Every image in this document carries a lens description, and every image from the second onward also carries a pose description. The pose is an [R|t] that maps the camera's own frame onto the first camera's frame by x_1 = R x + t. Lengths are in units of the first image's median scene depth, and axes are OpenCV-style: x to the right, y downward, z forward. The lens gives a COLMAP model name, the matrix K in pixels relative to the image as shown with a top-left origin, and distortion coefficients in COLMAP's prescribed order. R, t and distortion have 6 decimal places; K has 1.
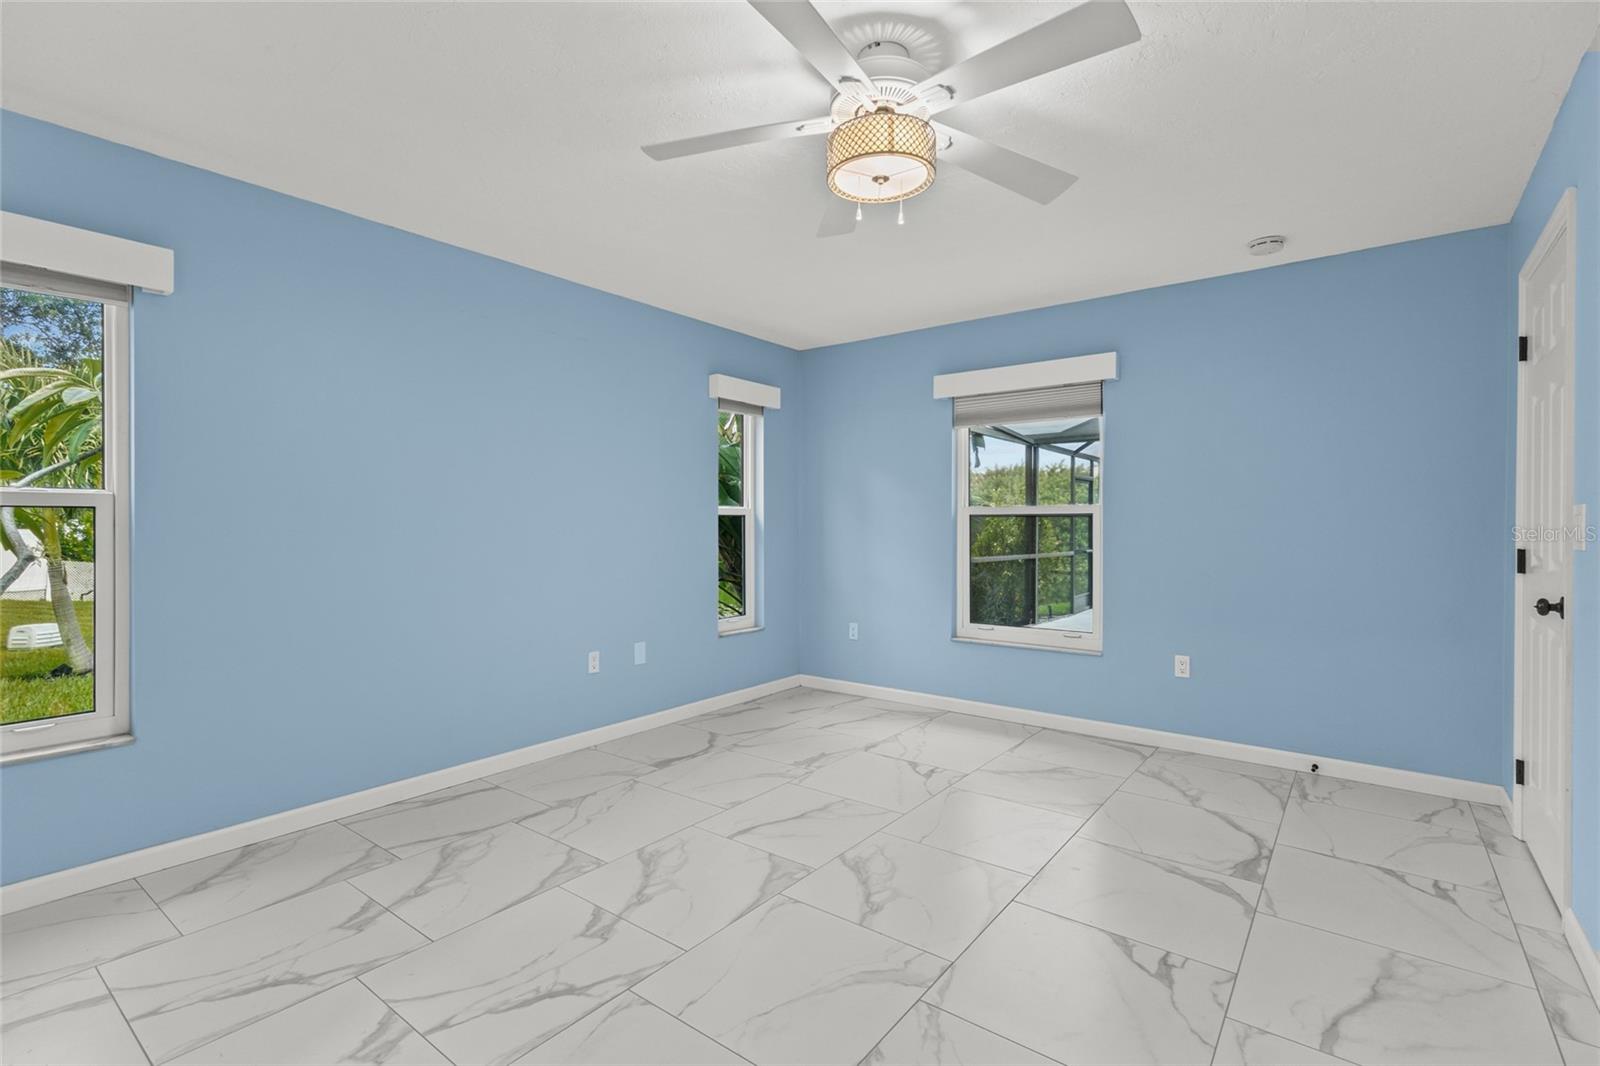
lens RADIAL K [[738.8, 0, 797.9], [0, 738.8, 534.5], [0, 0, 1]] dist [0.003603, 0.002273]
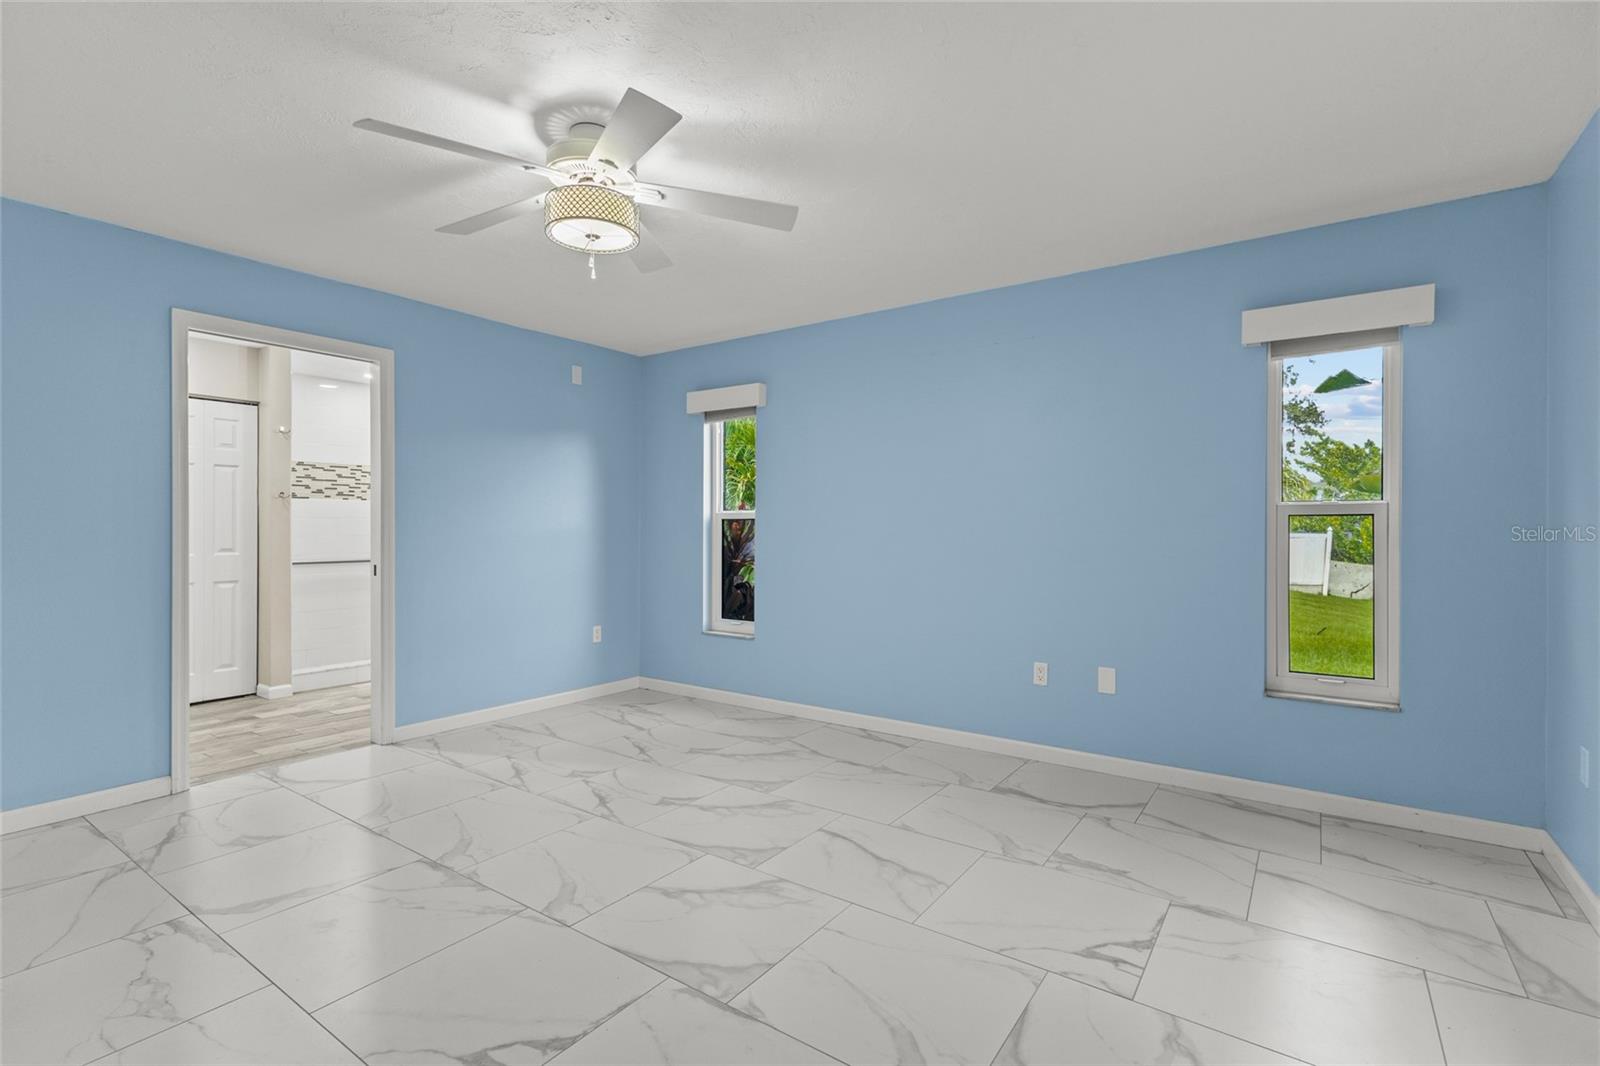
lens RADIAL K [[738.8, 0, 793.5], [0, 738.8, 532.1], [0, 0, 1]] dist [0.003603, 0.002273]
pose [[0.037972, 0.005035, -0.999266, 0.828873], [-0.016250, 0.999858, 0.004421, -0.009839], [0.999147, 0.016070, 0.038048, 0.808234]]
